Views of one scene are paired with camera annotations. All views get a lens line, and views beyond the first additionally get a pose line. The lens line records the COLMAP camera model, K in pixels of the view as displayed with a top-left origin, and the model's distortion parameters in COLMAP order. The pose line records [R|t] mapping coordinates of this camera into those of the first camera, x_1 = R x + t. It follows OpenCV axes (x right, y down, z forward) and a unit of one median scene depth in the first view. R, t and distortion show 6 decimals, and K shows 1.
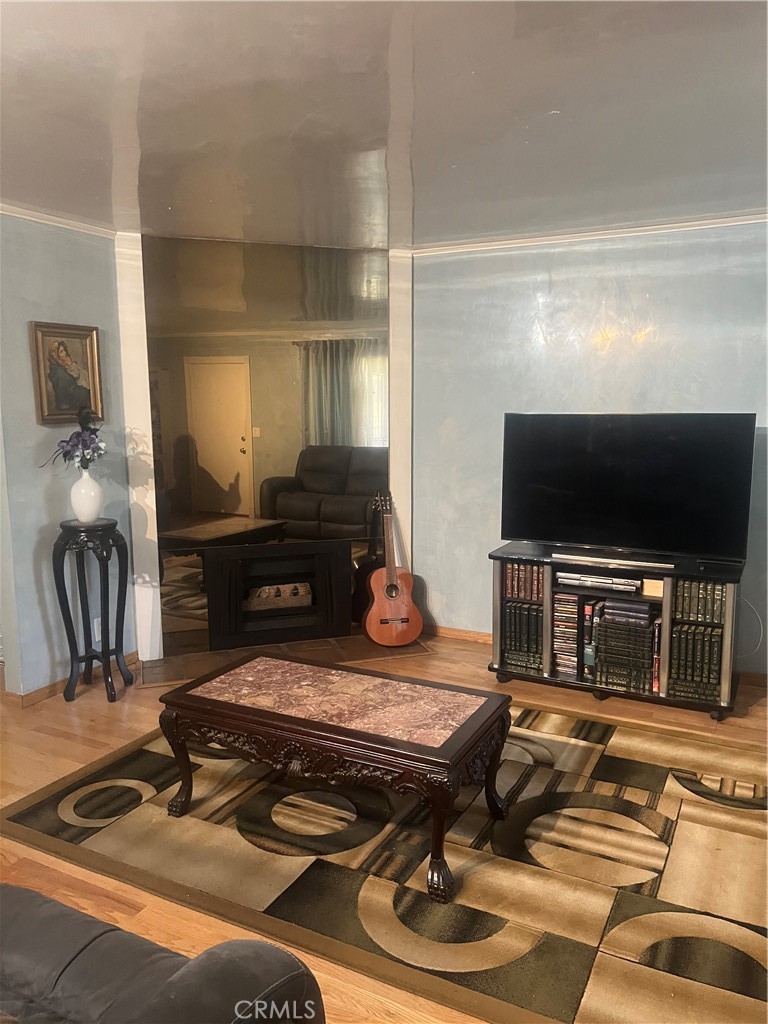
lens RADIAL K [[777.5, 0, 384.7], [0, 777.5, 513.2], [0, 0, 1]] dist [0.014153, -0.003429]
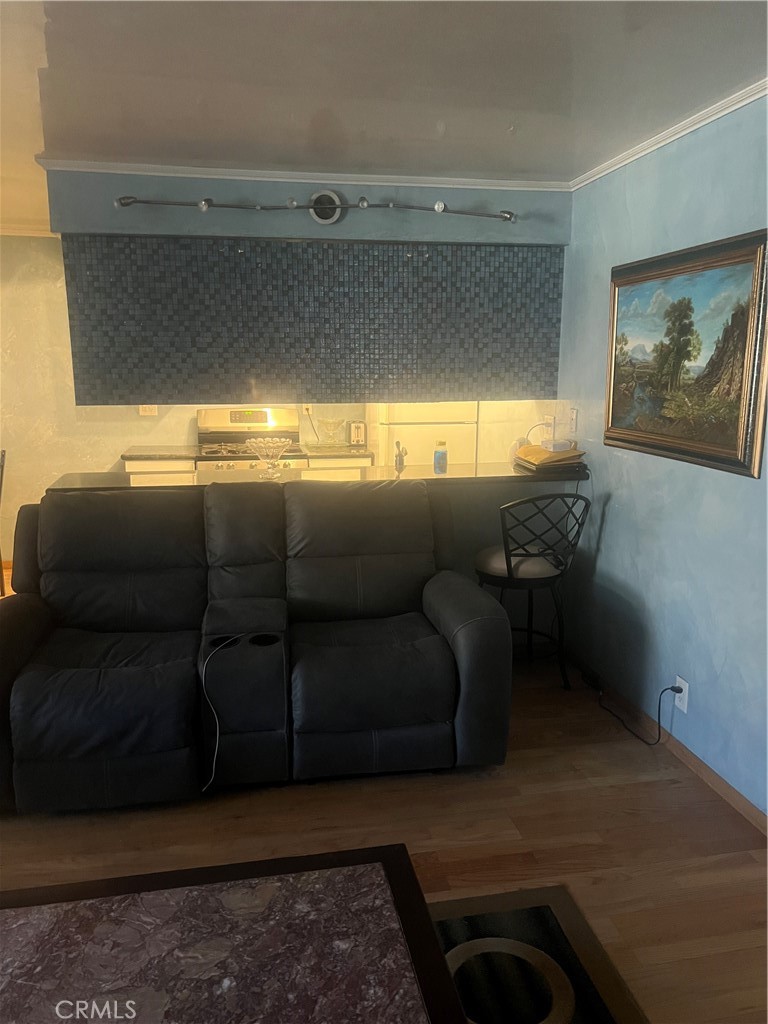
lens RADIAL K [[777.5, 0, 385.5], [0, 777.5, 511.0], [0, 0, 1]] dist [0.014153, -0.003429]
pose [[-0.784193, 0.120736, -0.608658, 0.074704], [-0.089096, 0.948815, 0.303003, -0.203465], [0.614087, 0.291842, -0.733297, 1.314624]]
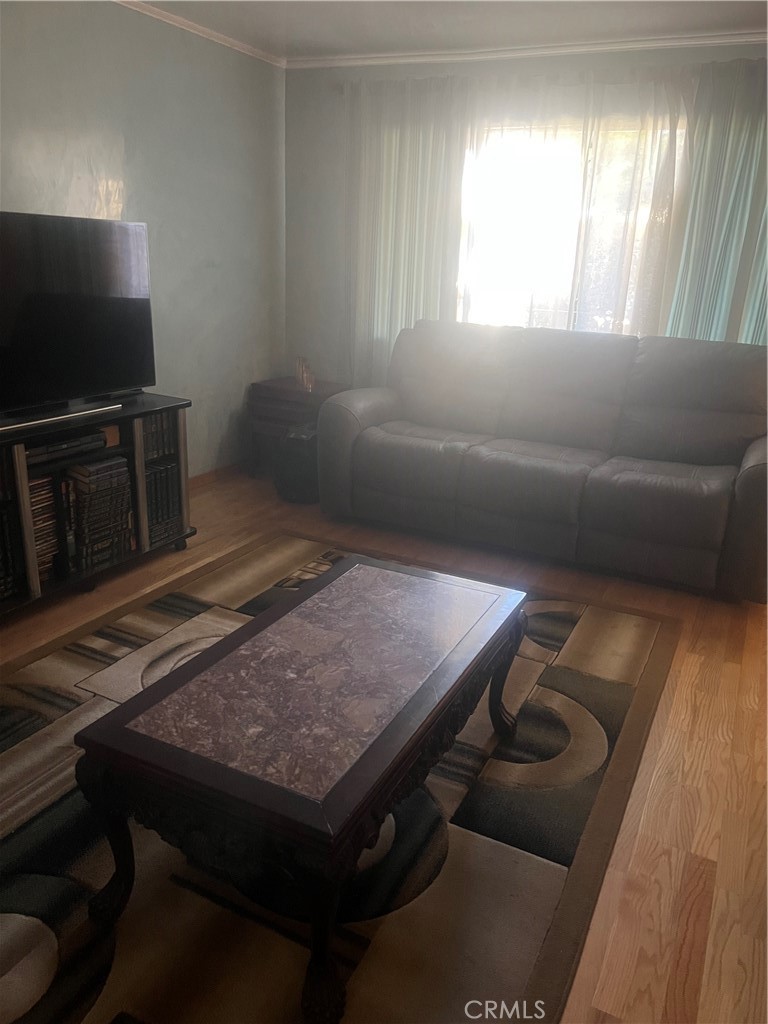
lens RADIAL K [[777.5, 0, 385.8], [0, 777.5, 510.3], [0, 0, 1]] dist [0.014153, -0.003429]
pose [[-0.011398, -0.317037, 0.948345, -0.630173], [0.106628, 0.942613, 0.316402, -0.083464], [-0.994234, 0.104726, 0.023061, 0.894768]]
